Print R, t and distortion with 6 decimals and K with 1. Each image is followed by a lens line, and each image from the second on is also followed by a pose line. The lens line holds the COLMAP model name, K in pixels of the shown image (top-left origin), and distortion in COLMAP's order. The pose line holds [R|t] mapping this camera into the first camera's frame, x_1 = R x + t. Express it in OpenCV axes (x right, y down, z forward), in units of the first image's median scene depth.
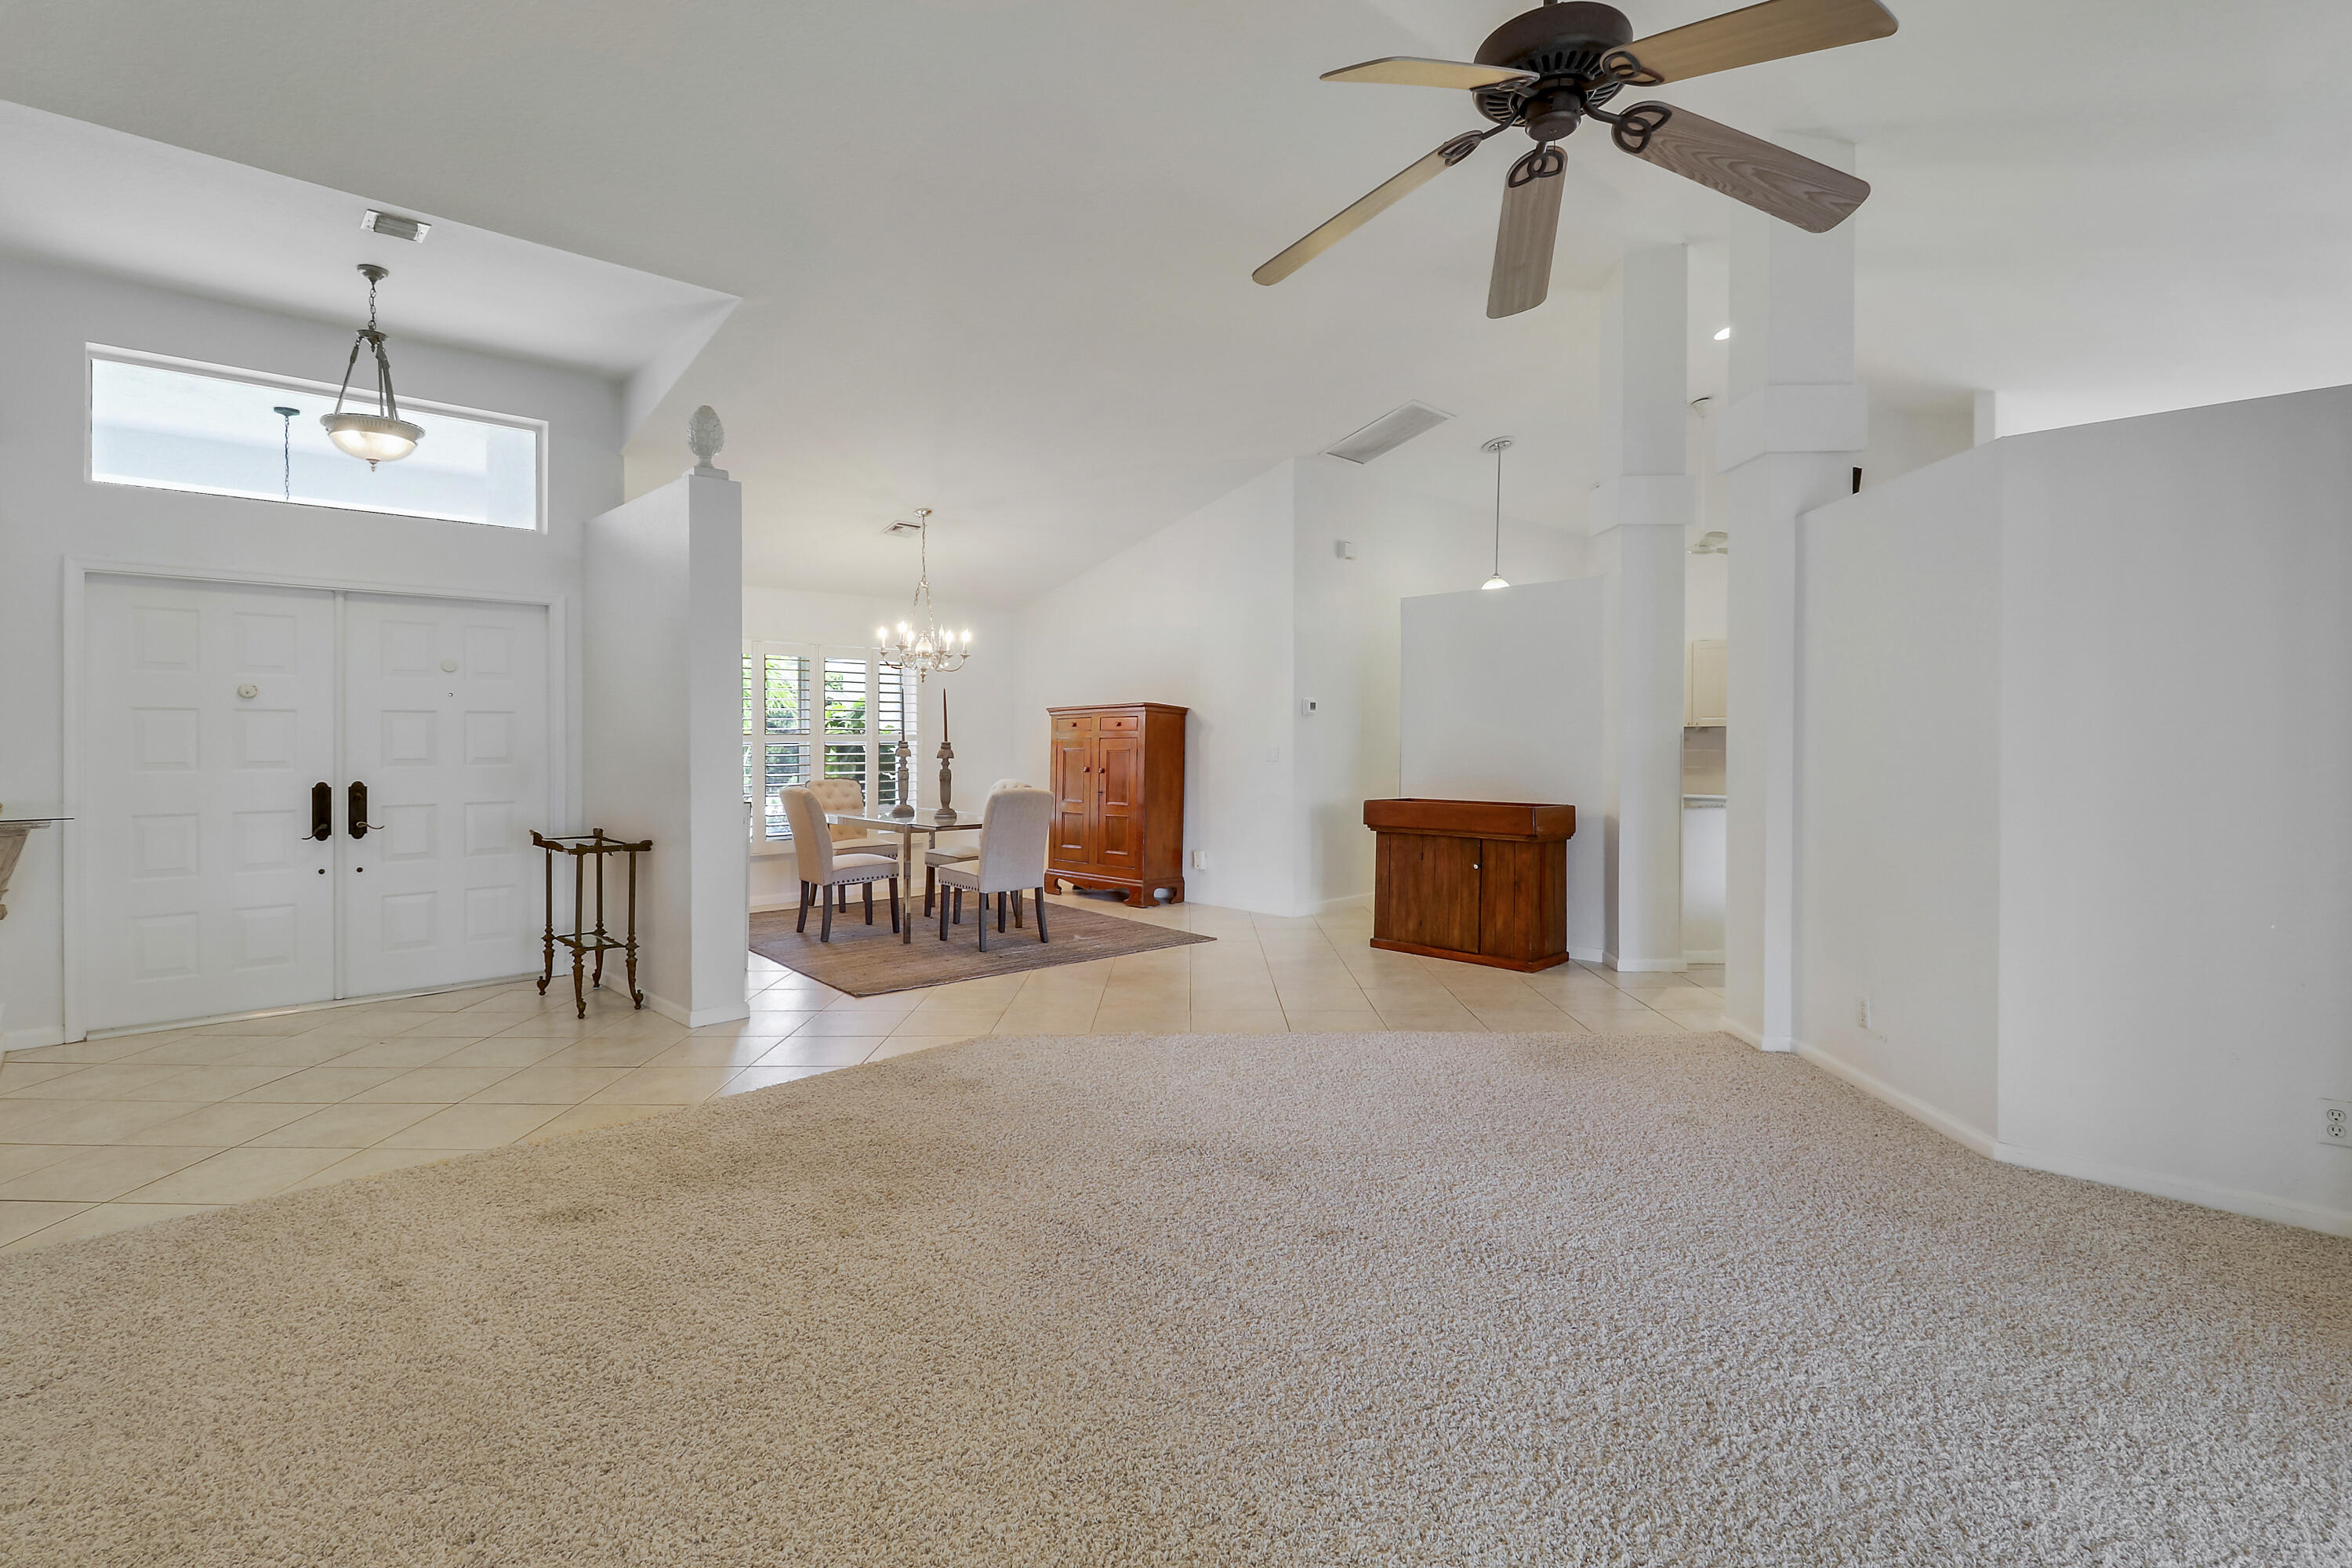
lens RADIAL K [[1108.7, 0, 1177.0], [0, 1108.7, 771.6], [0, 0, 1]] dist [0.001221, -0.007958]
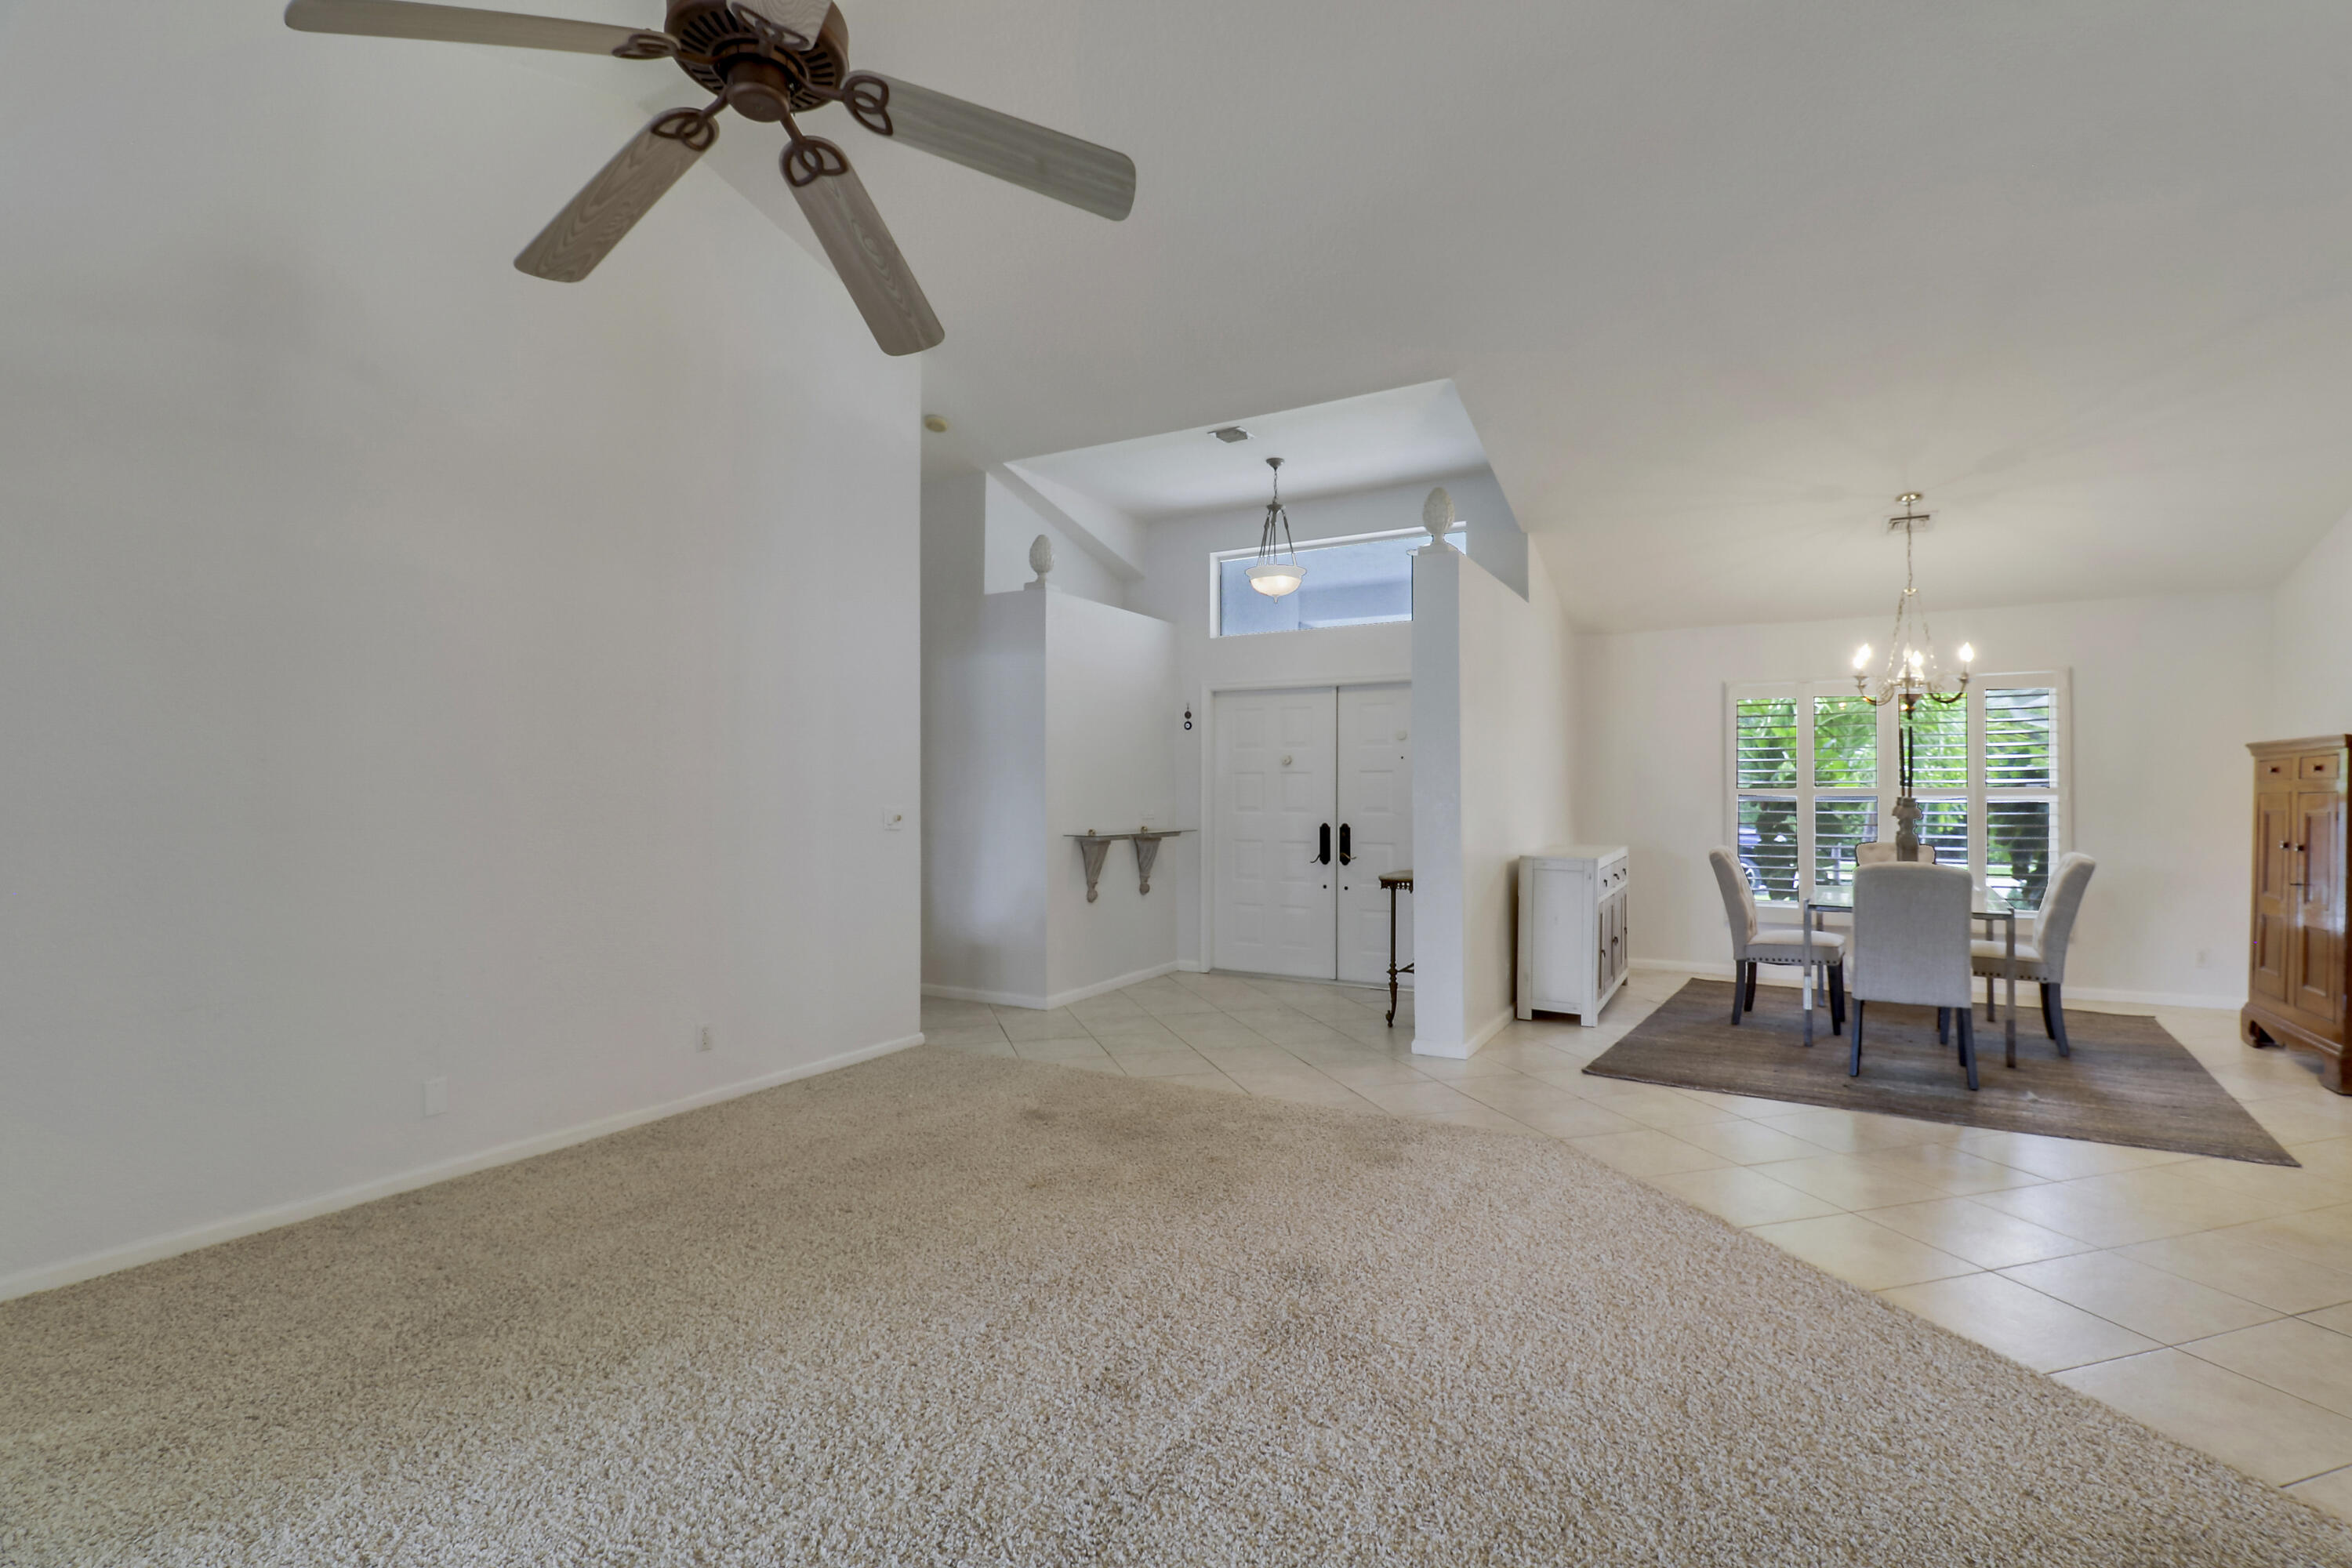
lens RADIAL K [[1108.7, 0, 1227.2], [0, 1108.7, 801.5], [0, 0, 1]] dist [0.001221, -0.007958]
pose [[0.287066, 0.007815, -0.957879, 0.389240], [-0.029677, 0.999559, -0.000739, -0.009257], [0.957451, 0.028639, 0.287172, 0.342635]]
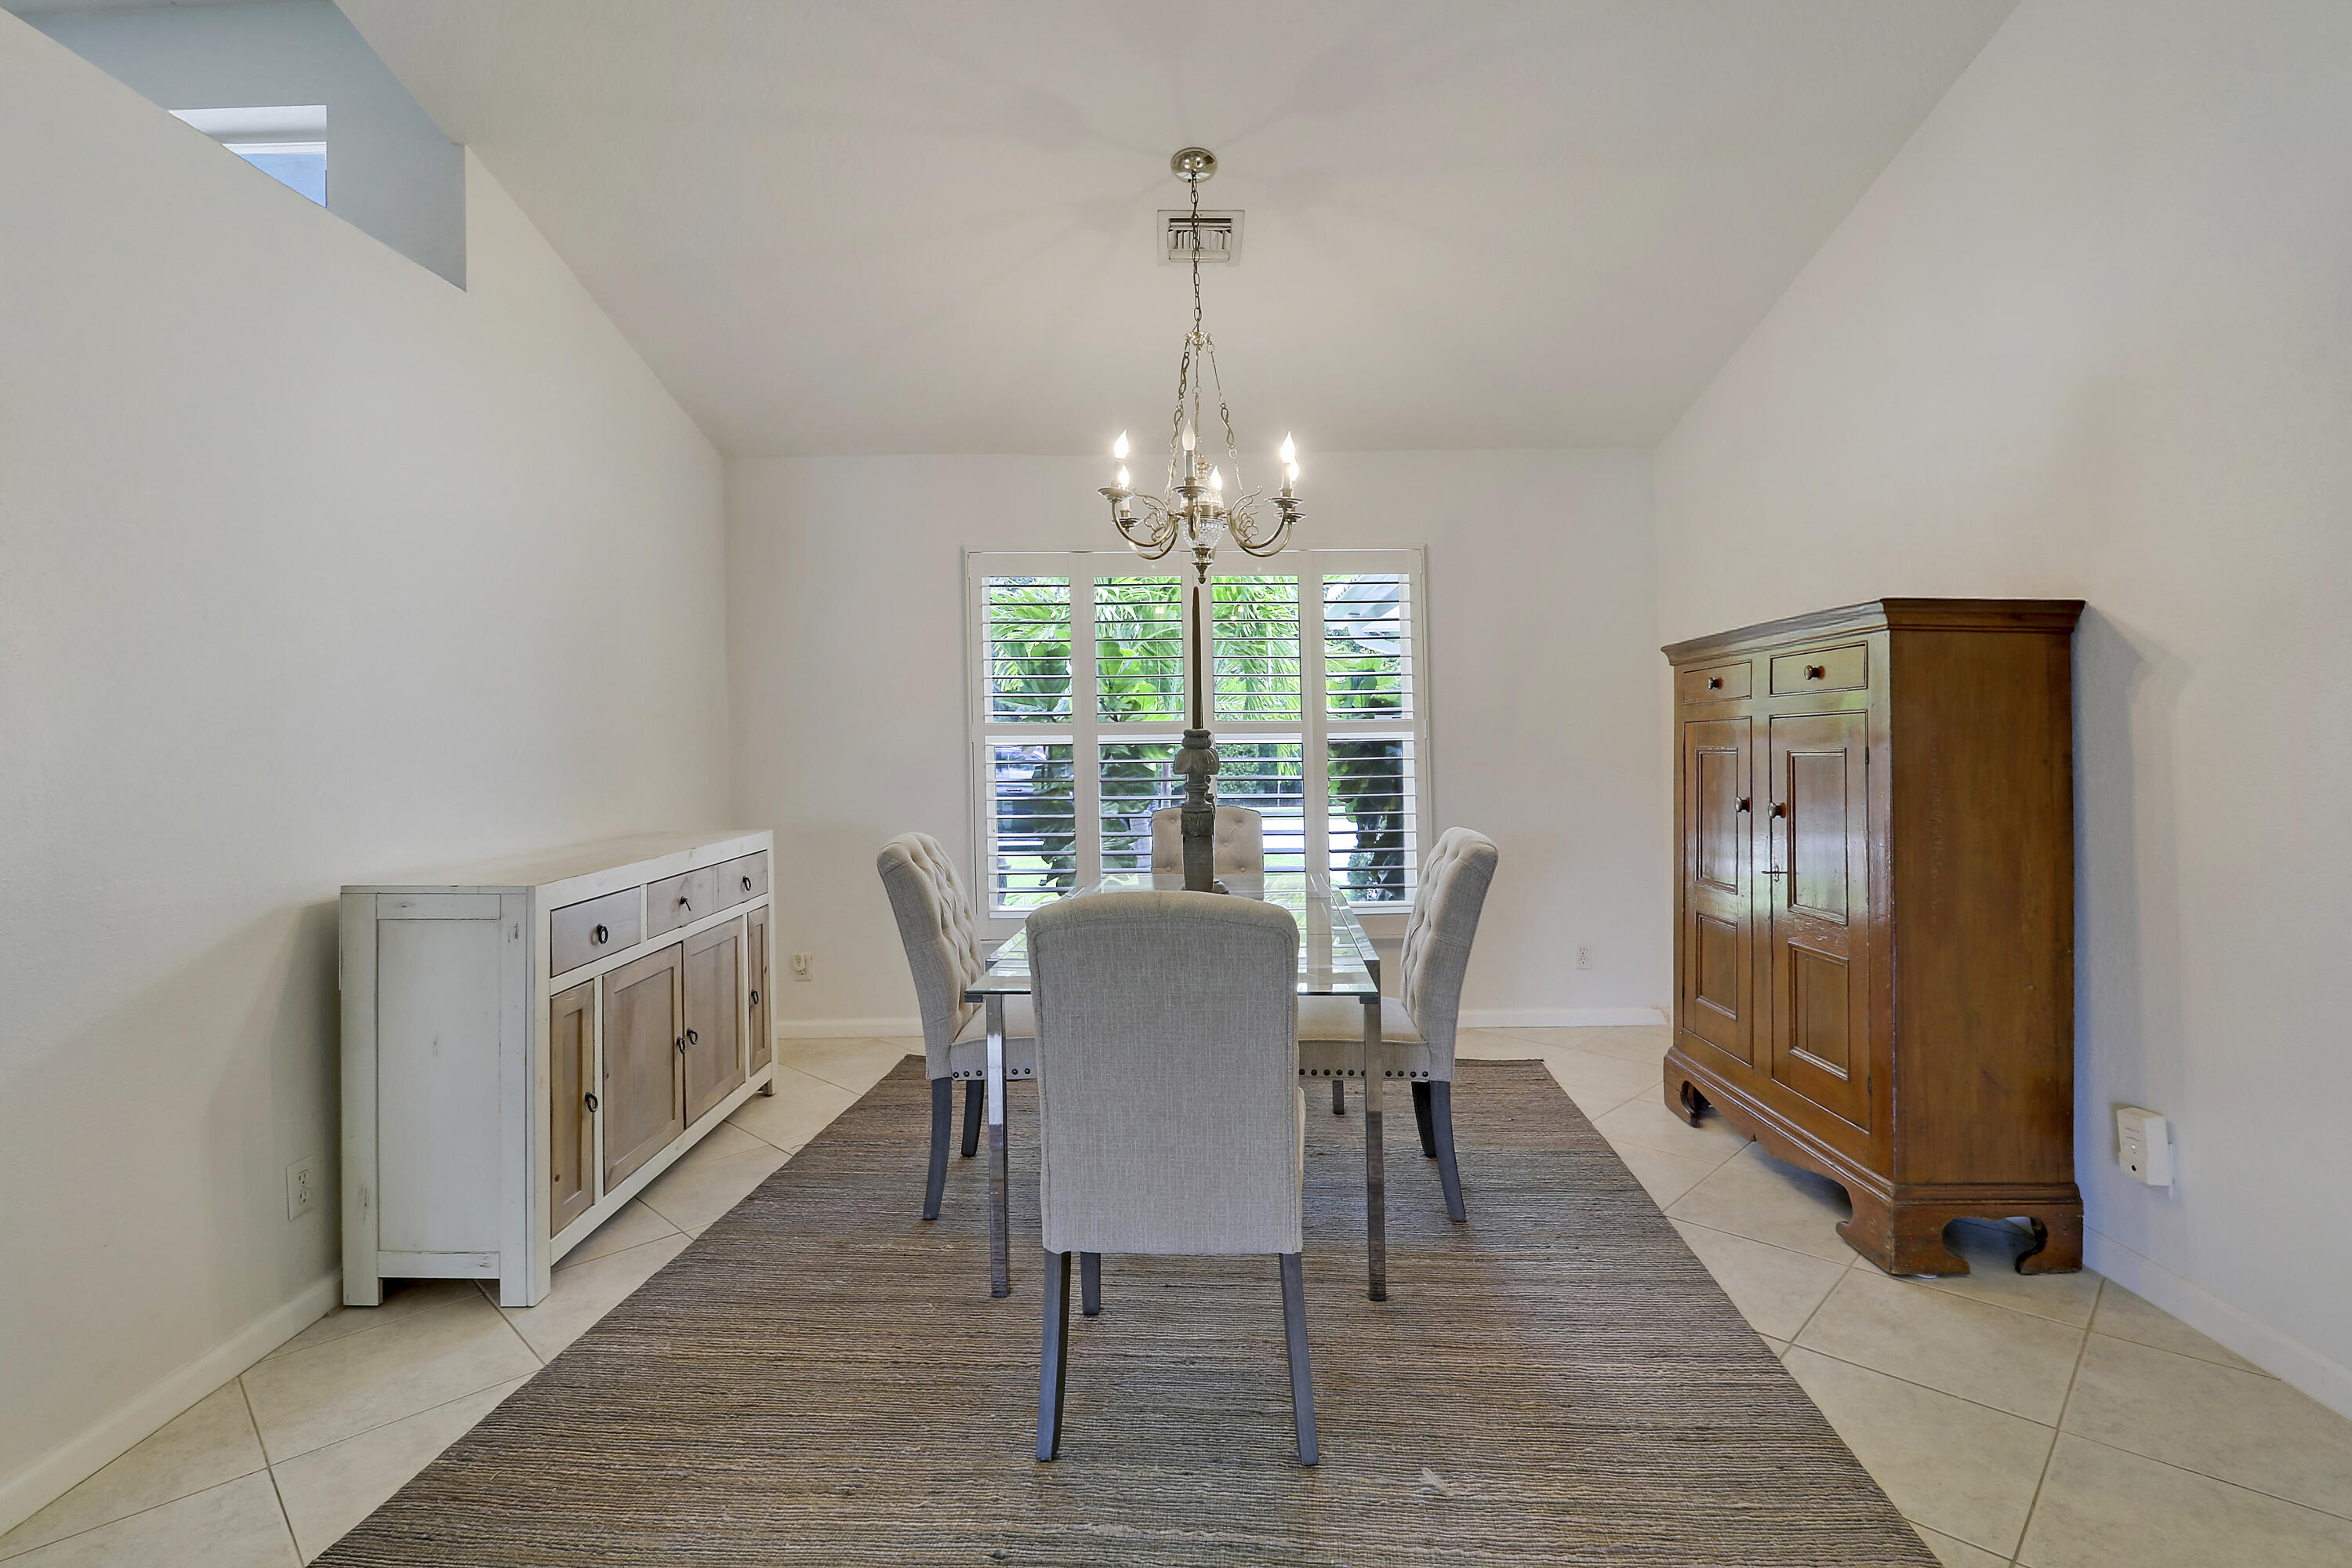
lens RADIAL K [[1131.7, 0, 1182.1], [0, 1131.7, 722.9], [0, 0, 1]] dist [-0.002957, -0.000467]
pose [[0.694061, -0.018766, -0.719672, 0.068990], [-0.010109, 0.999308, -0.035808, -0.015938], [0.719846, 0.032128, 0.693390, 0.738790]]
